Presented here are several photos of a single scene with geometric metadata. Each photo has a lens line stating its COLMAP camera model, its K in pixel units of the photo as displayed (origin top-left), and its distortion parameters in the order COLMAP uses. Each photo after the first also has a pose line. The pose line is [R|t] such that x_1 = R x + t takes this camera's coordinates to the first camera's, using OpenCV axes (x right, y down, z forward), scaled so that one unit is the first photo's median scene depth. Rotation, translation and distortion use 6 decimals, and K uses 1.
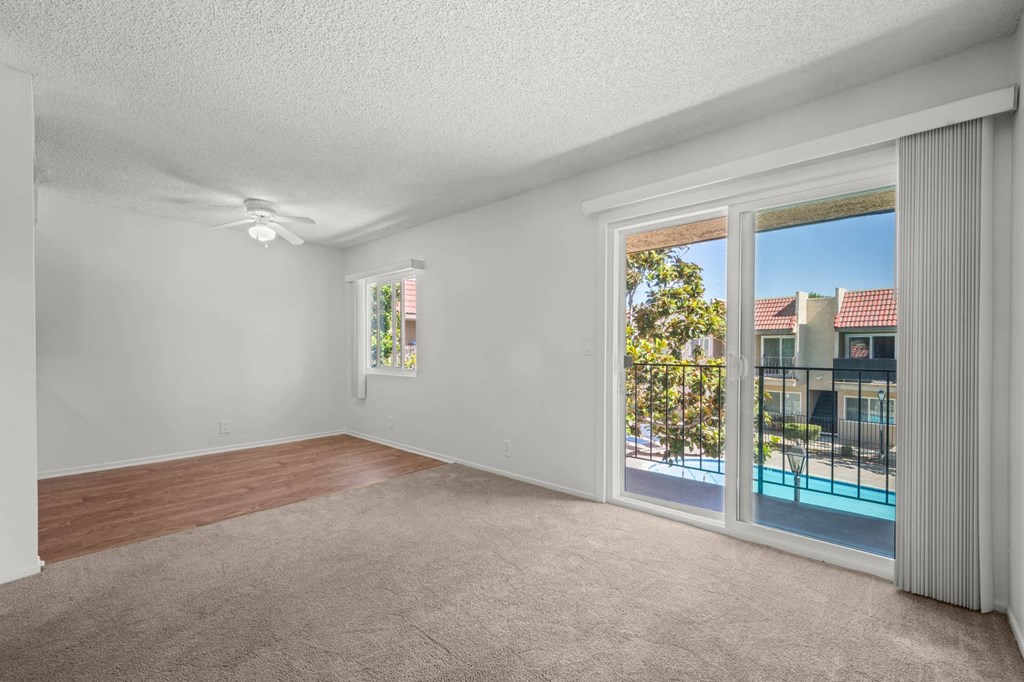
lens RADIAL K [[417.0, 0, 527.3], [0, 417.0, 352.5], [0, 0, 1]] dist [0.001031, -0.000111]
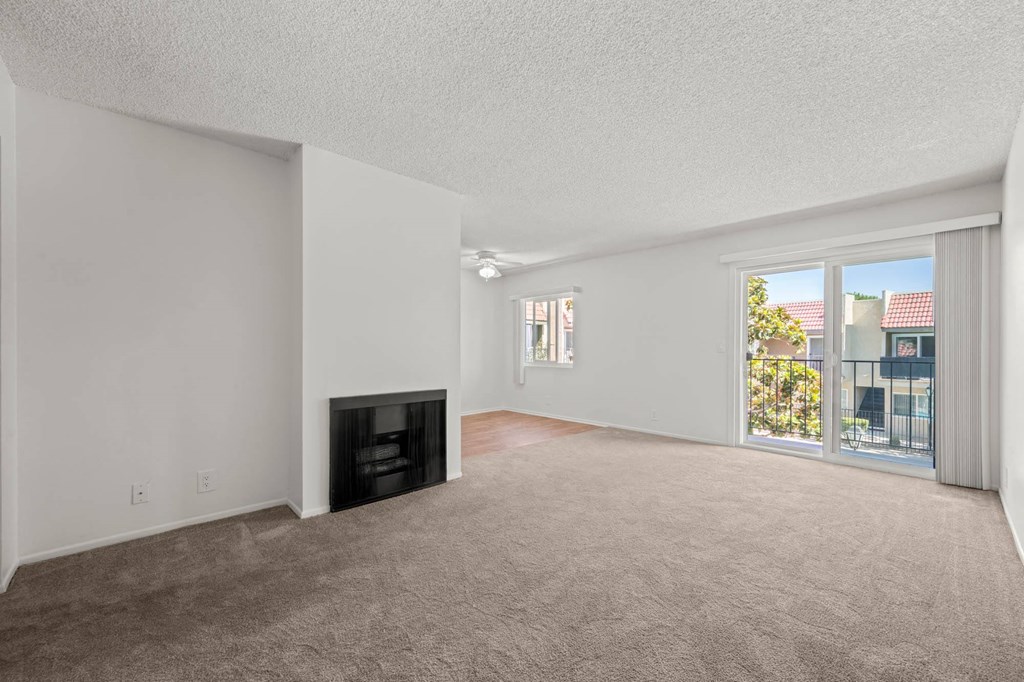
lens RADIAL K [[417.0, 0, 506.9], [0, 417.0, 348.4], [0, 0, 1]] dist [0.001031, -0.000111]
pose [[0.995989, 0.000959, -0.089466, -0.139486], [-0.001485, 0.999982, -0.005809, 0.000419], [0.089458, 0.005918, 0.995973, -0.169159]]
